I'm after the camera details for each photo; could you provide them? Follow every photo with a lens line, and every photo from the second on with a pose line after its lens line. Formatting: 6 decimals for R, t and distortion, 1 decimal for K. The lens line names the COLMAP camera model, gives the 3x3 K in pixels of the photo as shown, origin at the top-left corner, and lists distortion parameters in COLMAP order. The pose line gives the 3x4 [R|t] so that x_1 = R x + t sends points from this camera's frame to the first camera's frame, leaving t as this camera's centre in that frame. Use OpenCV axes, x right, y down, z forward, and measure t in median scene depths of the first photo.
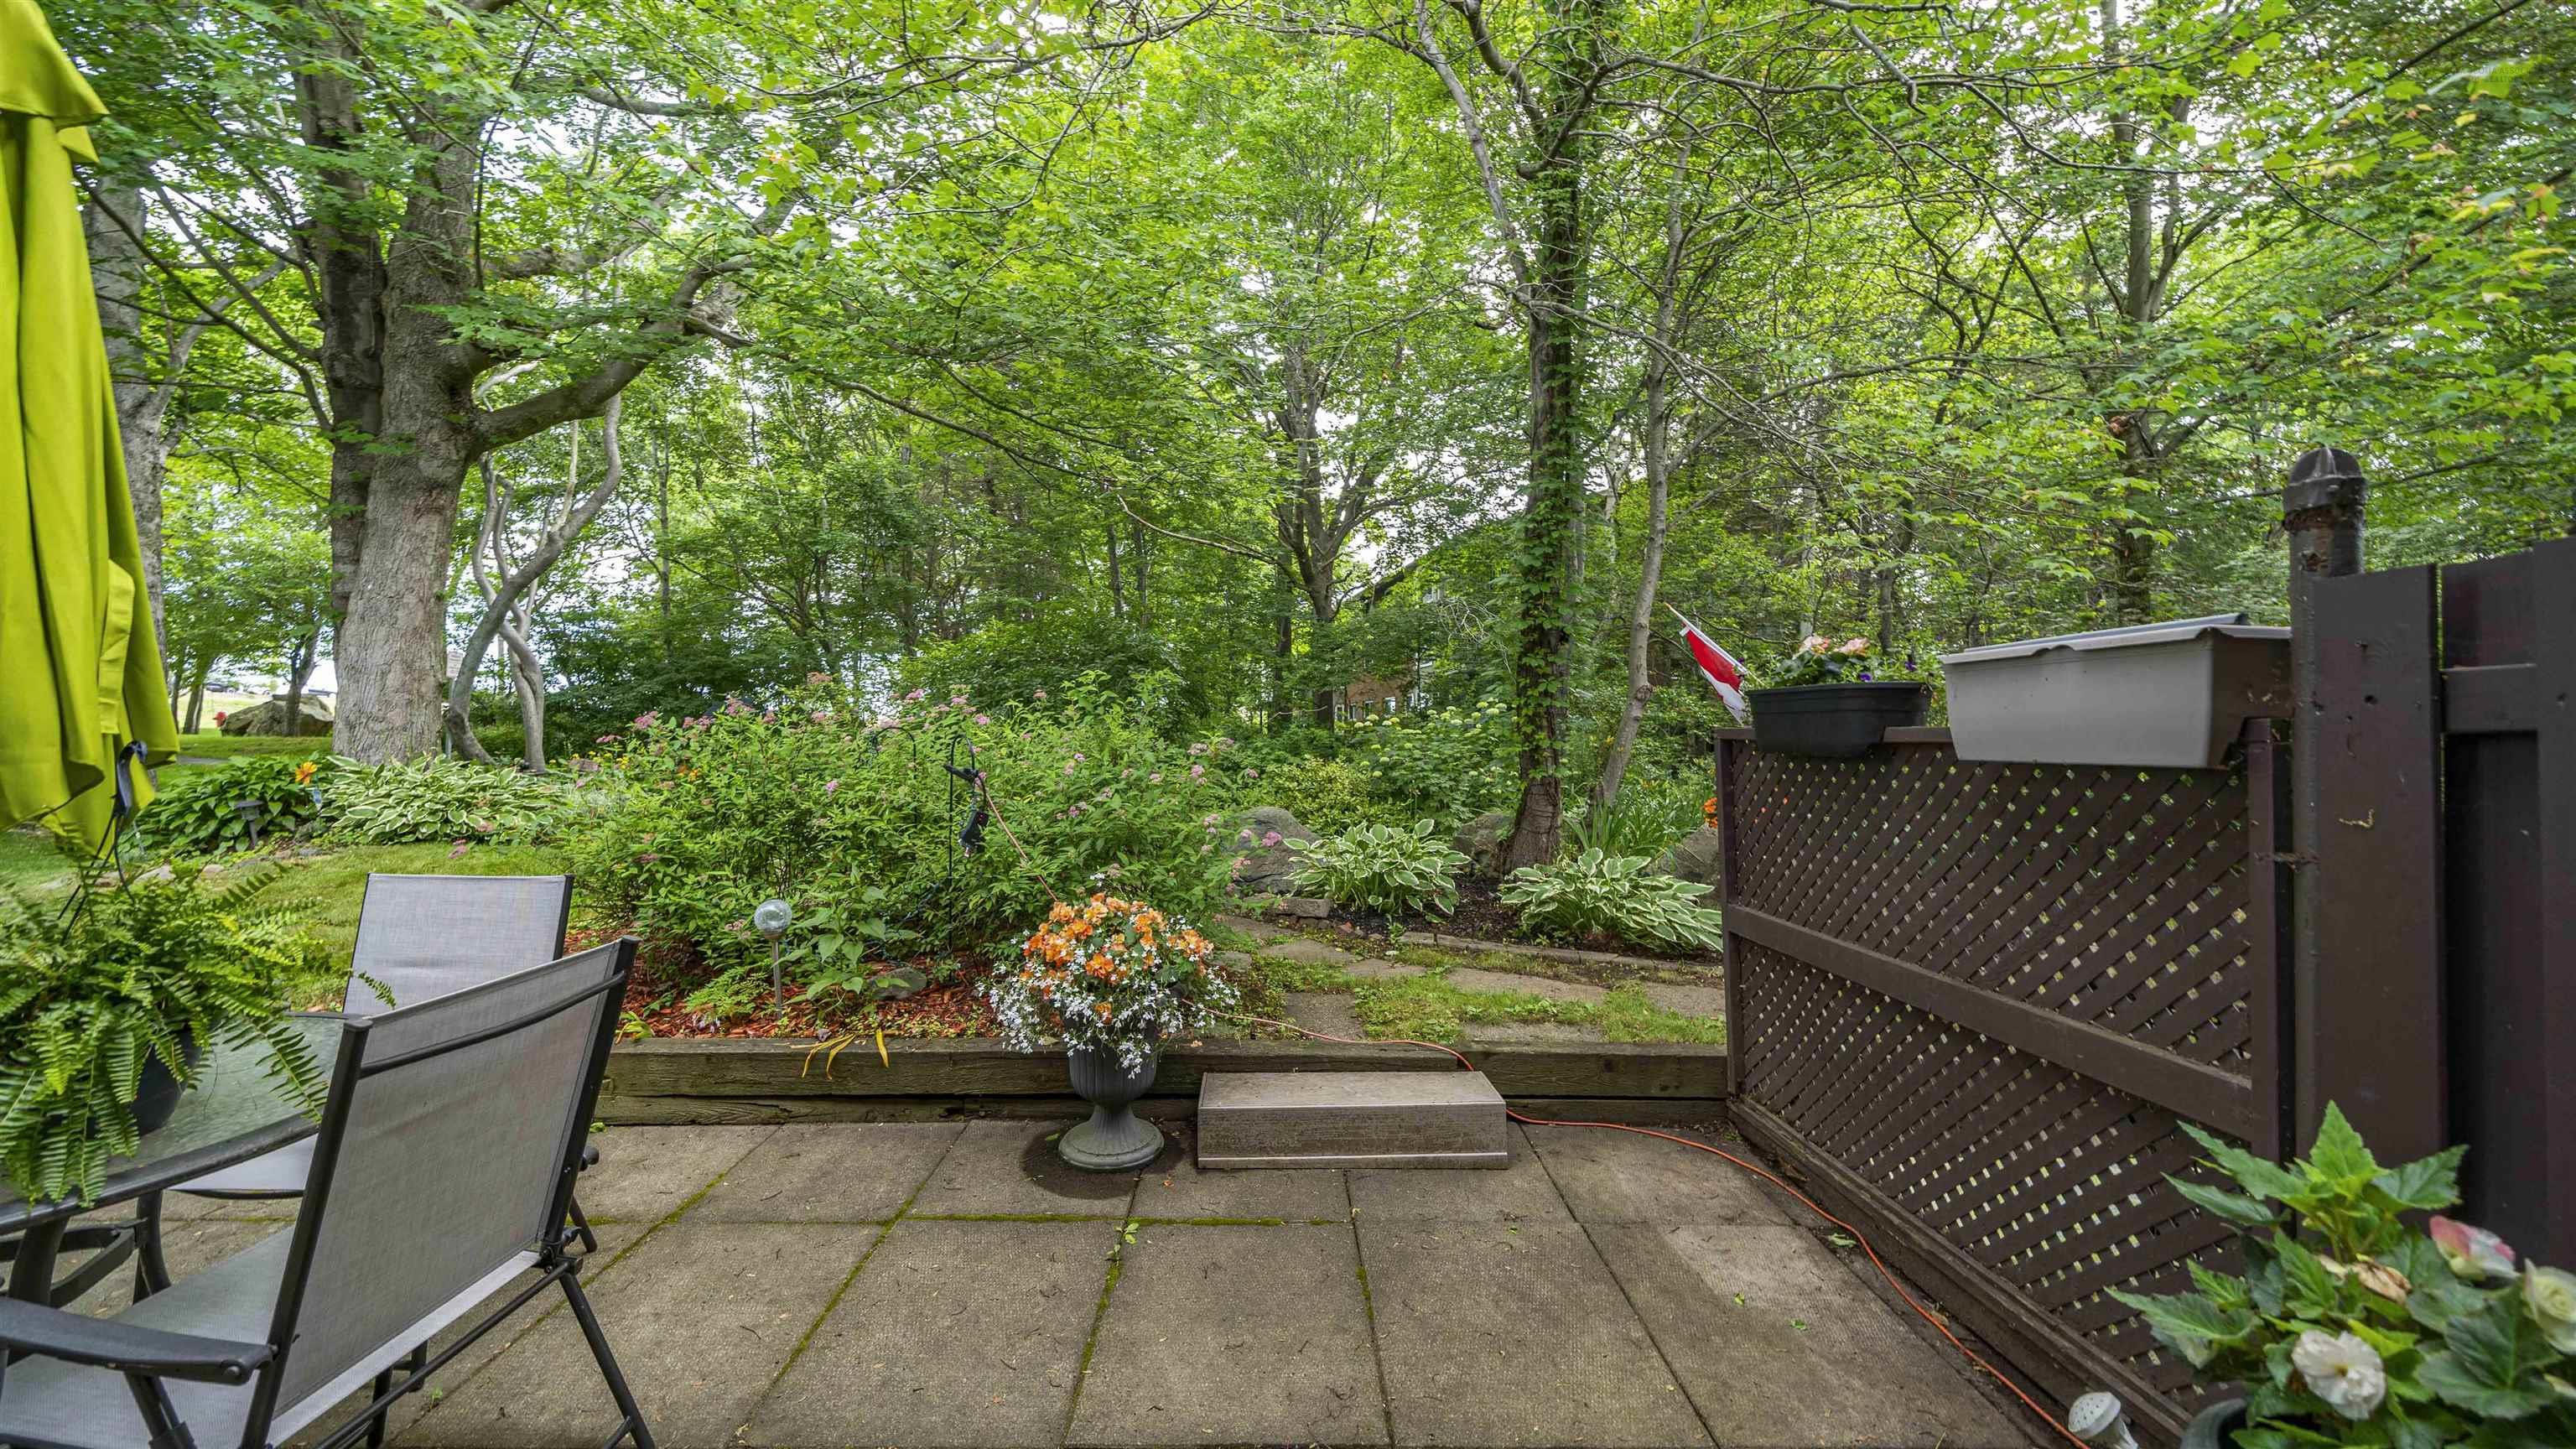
lens RADIAL K [[914.8, 0, 1290.1], [0, 914.8, 730.1], [0, 0, 1]] dist [-0.007379, 0.000582]
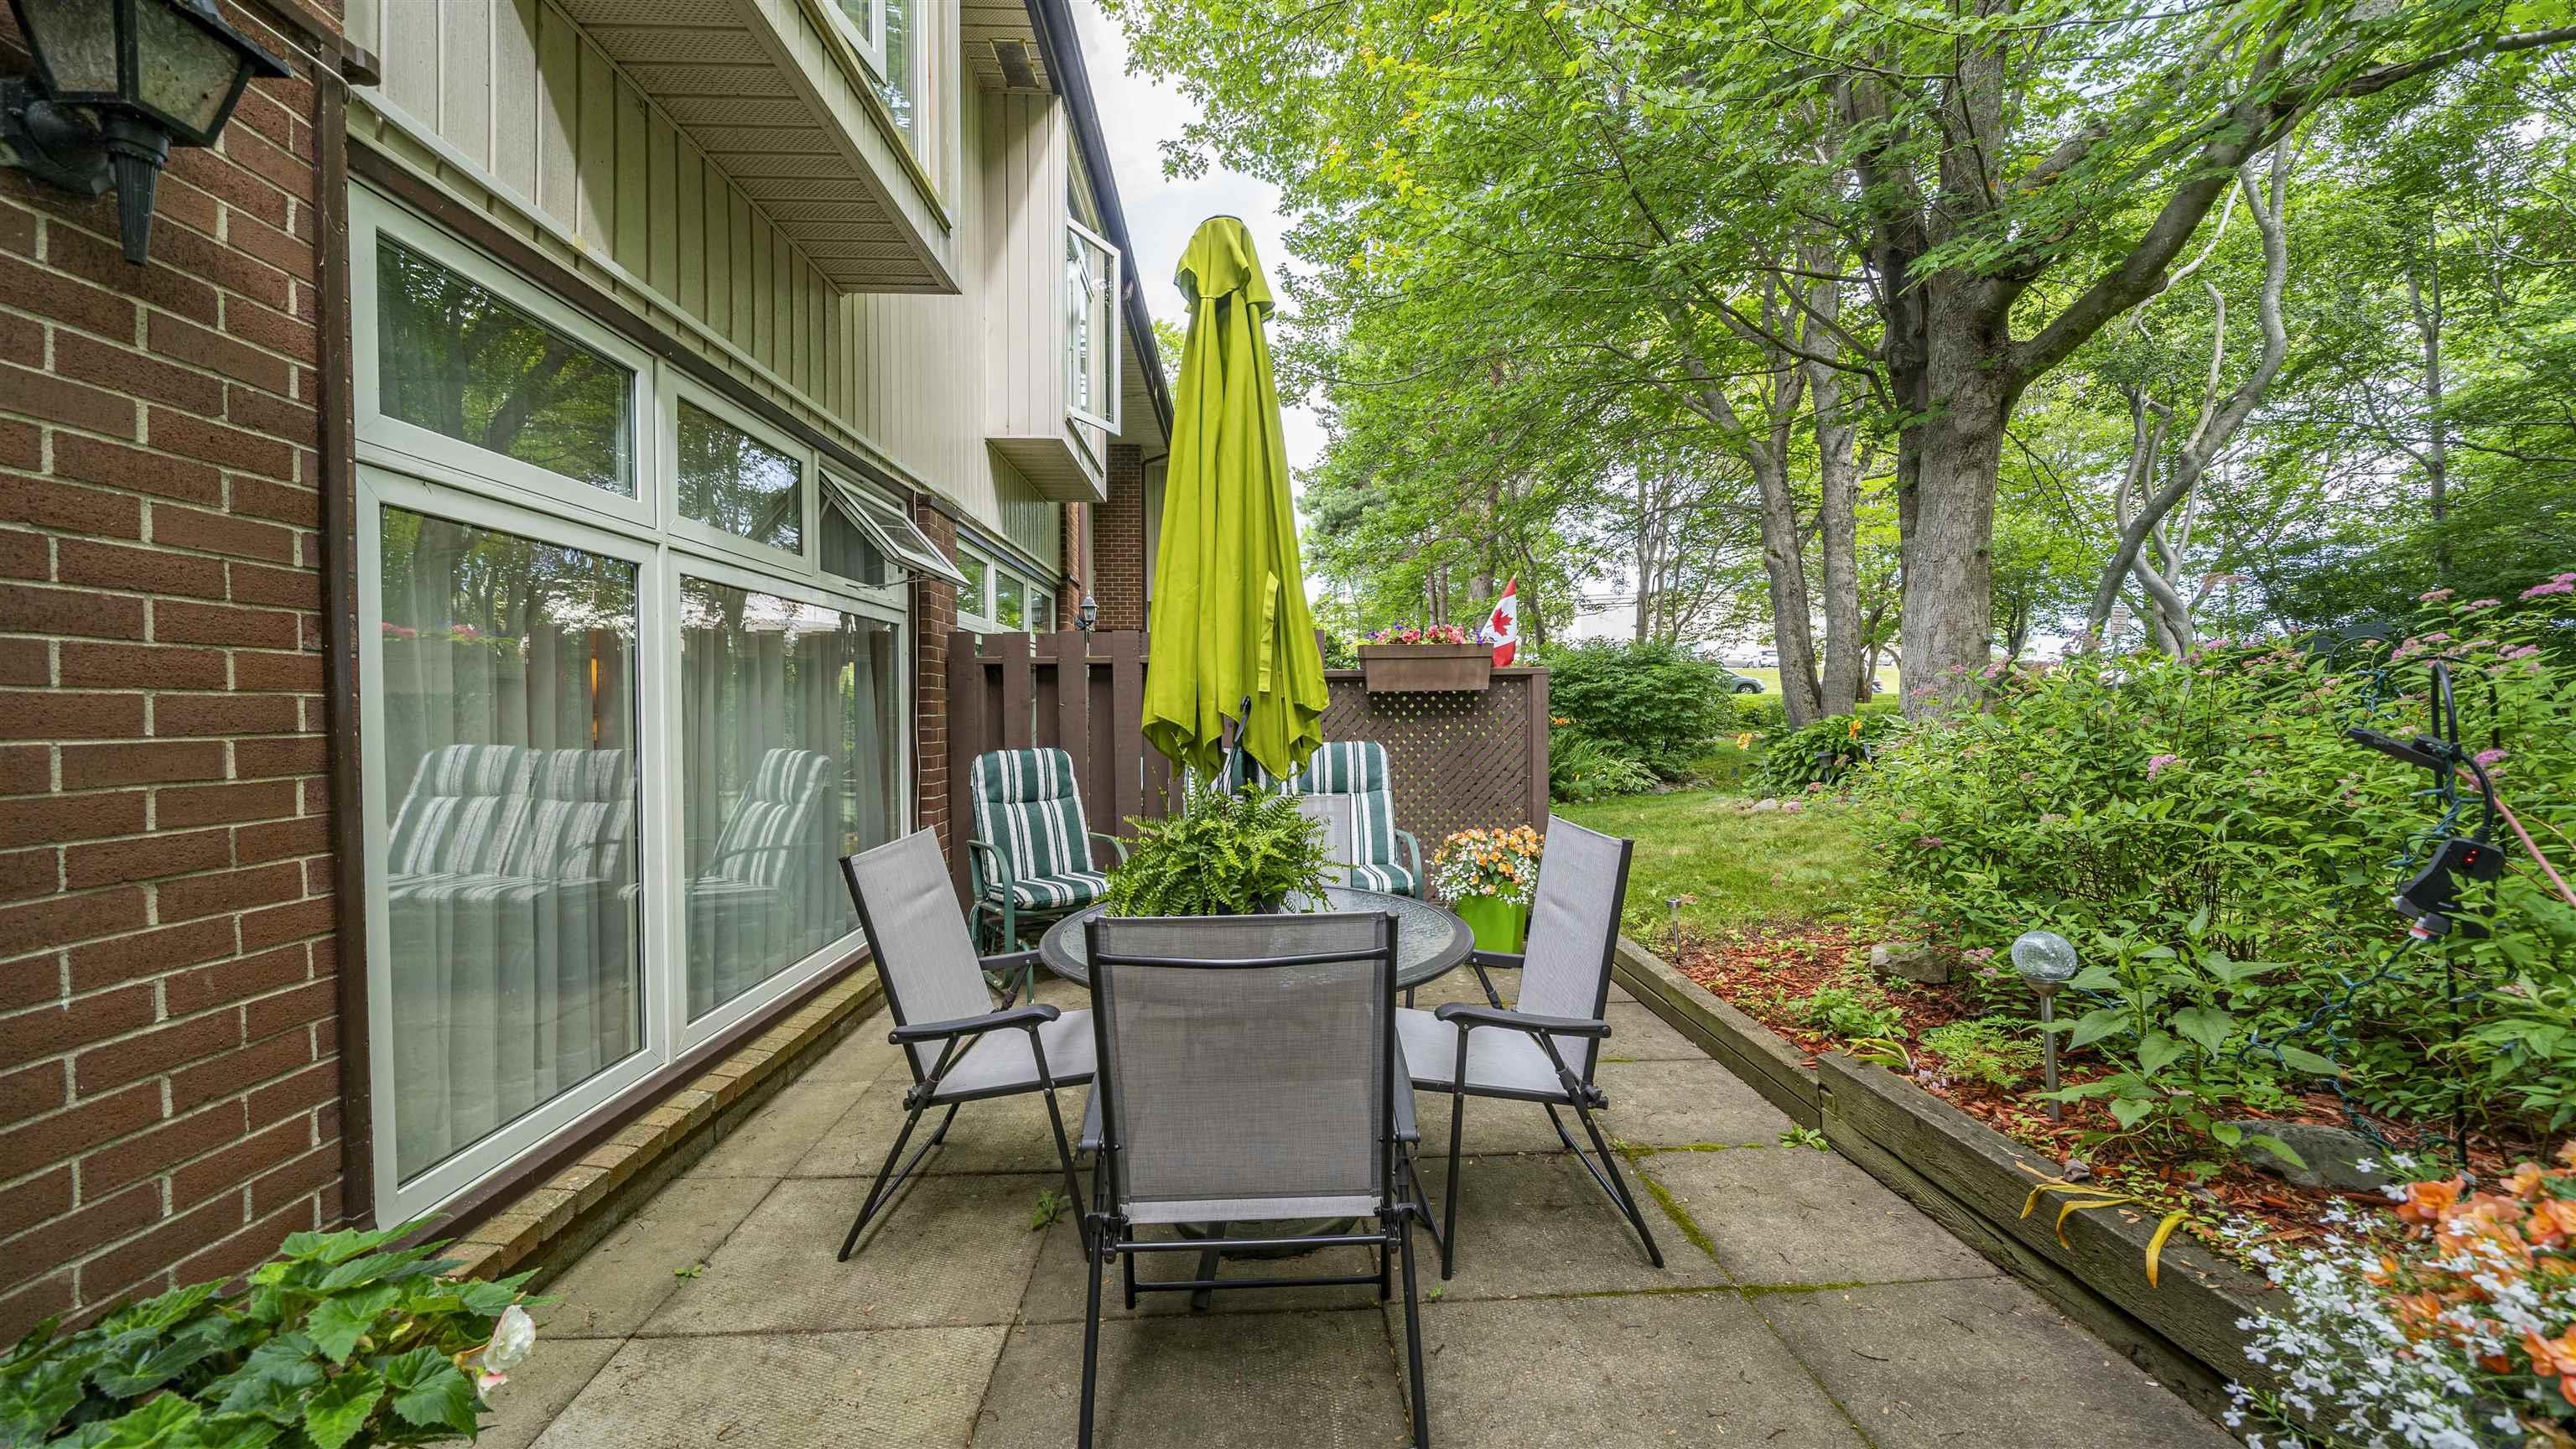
lens RADIAL K [[914.8, 0, 1288.3], [0, 914.8, 730.0], [0, 0, 1]] dist [-0.007379, 0.000582]
pose [[0.015441, 0.018345, -0.999712, 0.044599], [0.022660, 0.999568, 0.018692, 0.010534], [0.999624, -0.022942, 0.015019, 0.269979]]
